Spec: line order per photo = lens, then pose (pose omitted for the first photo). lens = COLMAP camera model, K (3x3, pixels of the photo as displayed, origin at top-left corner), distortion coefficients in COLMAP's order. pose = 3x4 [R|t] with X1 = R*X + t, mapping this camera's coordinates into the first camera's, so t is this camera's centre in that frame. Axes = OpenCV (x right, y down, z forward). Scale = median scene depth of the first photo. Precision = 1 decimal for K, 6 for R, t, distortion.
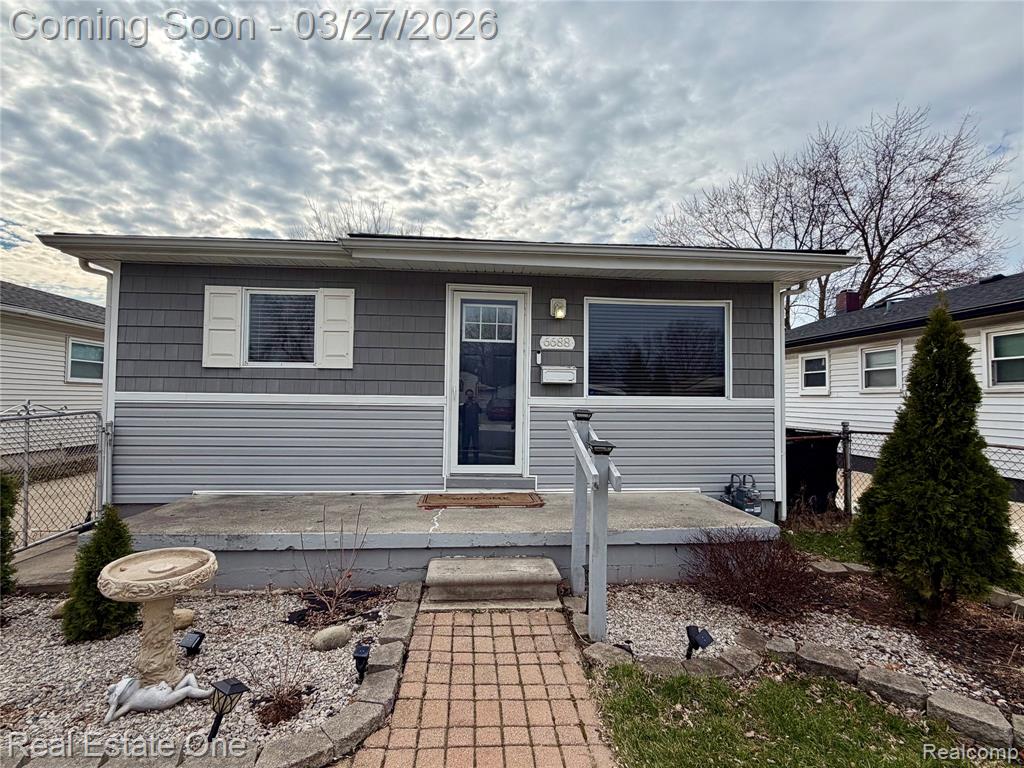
lens RADIAL K [[462.4, 0, 512.0], [0, 462.4, 384.0], [0, 0, 1]] dist [-0.004096, -0.000179]
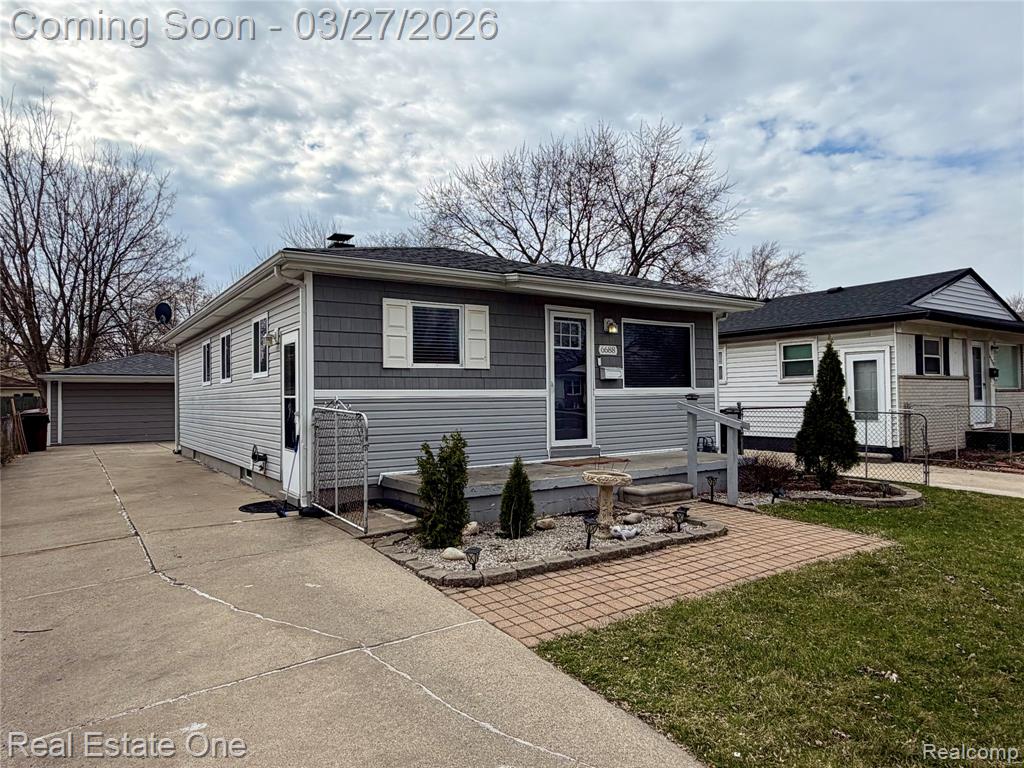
lens RADIAL K [[660.2, 0, 512.0], [0, 660.2, 384.0], [0, 0, 1]] dist [-0.009213, 0.003565]
pose [[0.865282, -0.011716, 0.501148, -1.179693], [0.012193, 0.999923, 0.002323, 0.004833], [-0.501137, 0.004100, 0.865358, -0.592144]]
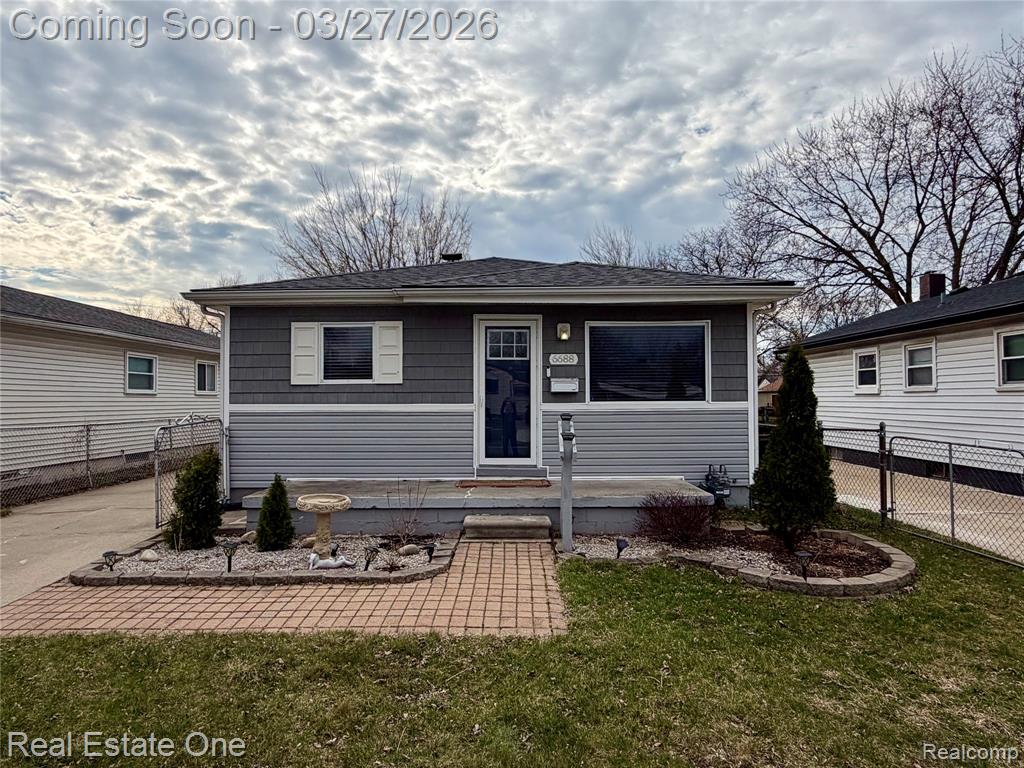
lens RADIAL K [[674.0, 0, 512.0], [0, 674.0, 384.0], [0, 0, 1]] dist [0.000053, -0.000389]
pose [[0.995589, -0.016885, -0.092294, 0.128920], [0.017910, 0.999787, 0.010281, -0.044884], [0.092101, -0.011889, 0.995679, -0.822857]]
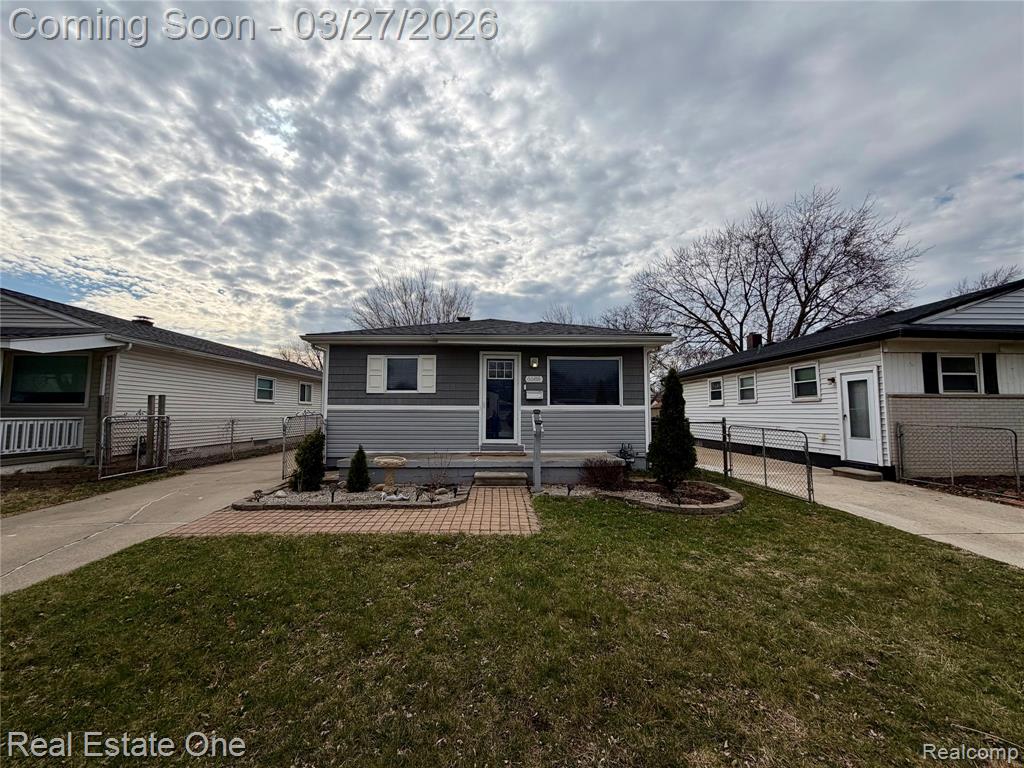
lens RADIAL K [[433.2, 0, 512.0], [0, 433.2, 384.0], [0, 0, 1]] dist [0.002998, 0.000181]
pose [[0.998595, -0.012602, -0.051470, 0.100929], [0.010557, 0.999152, -0.039799, 0.007066], [0.051928, 0.039200, 0.997881, -0.927514]]
